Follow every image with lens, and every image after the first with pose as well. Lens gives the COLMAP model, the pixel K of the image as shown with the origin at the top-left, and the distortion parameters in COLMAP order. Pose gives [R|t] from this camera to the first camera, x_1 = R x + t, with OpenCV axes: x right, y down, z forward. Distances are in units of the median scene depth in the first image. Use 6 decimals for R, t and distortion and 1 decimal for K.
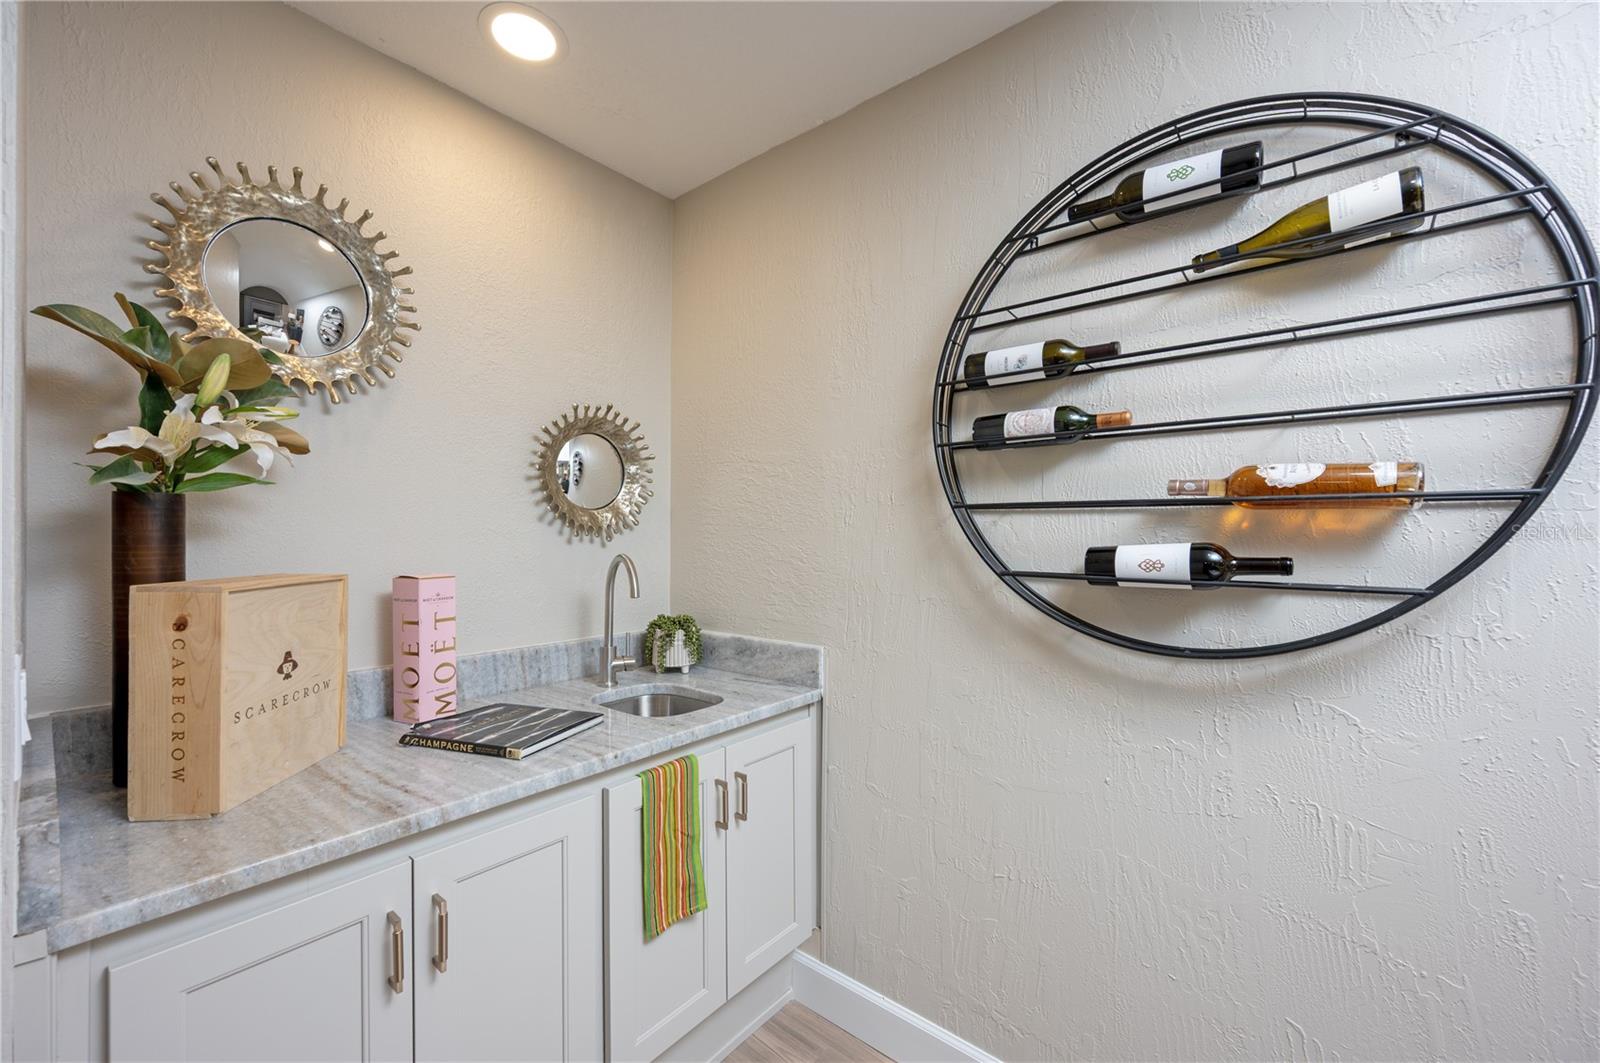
lens RADIAL K [[640.7, 0, 807.6], [0, 640.7, 534.1], [0, 0, 1]] dist [0.006729, 0.000217]
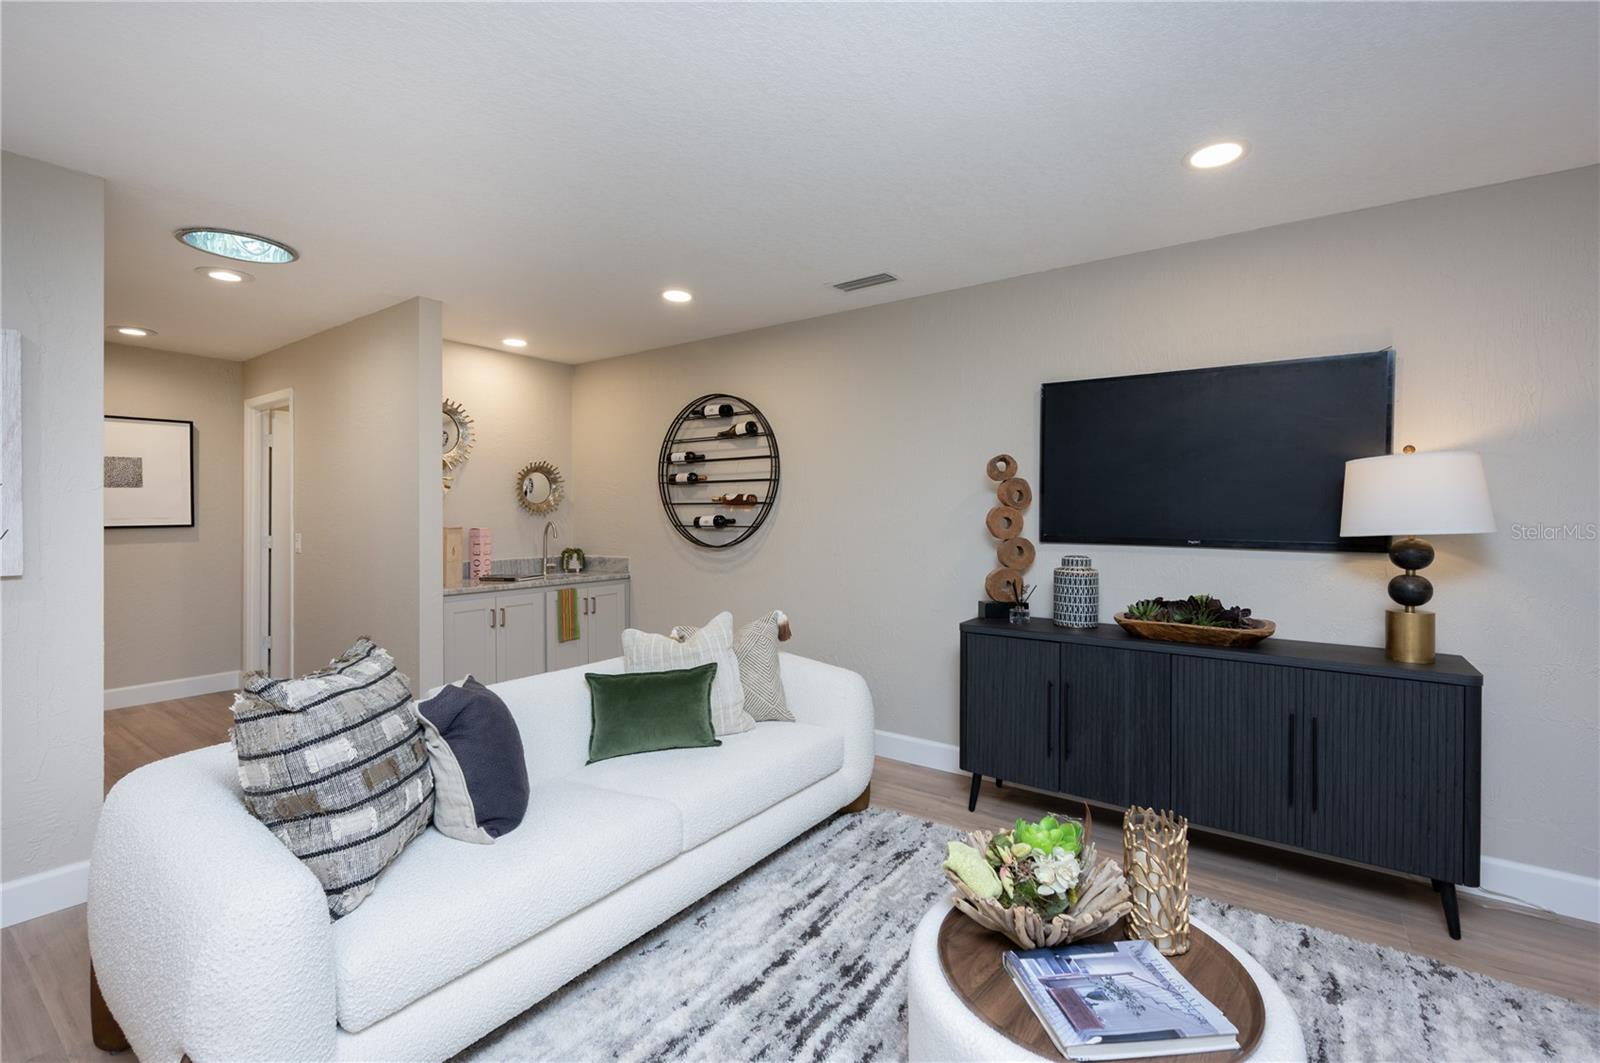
lens RADIAL K [[698.5, 0, 791.8], [0, 698.5, 521.4], [0, 0, 1]] dist [0.002141, 0.000179]
pose [[0.998725, -0.006052, 0.050117, 0.654371], [0.005539, 0.999931, 0.010357, 0.008525], [-0.050176, -0.010066, 0.998690, -2.250164]]
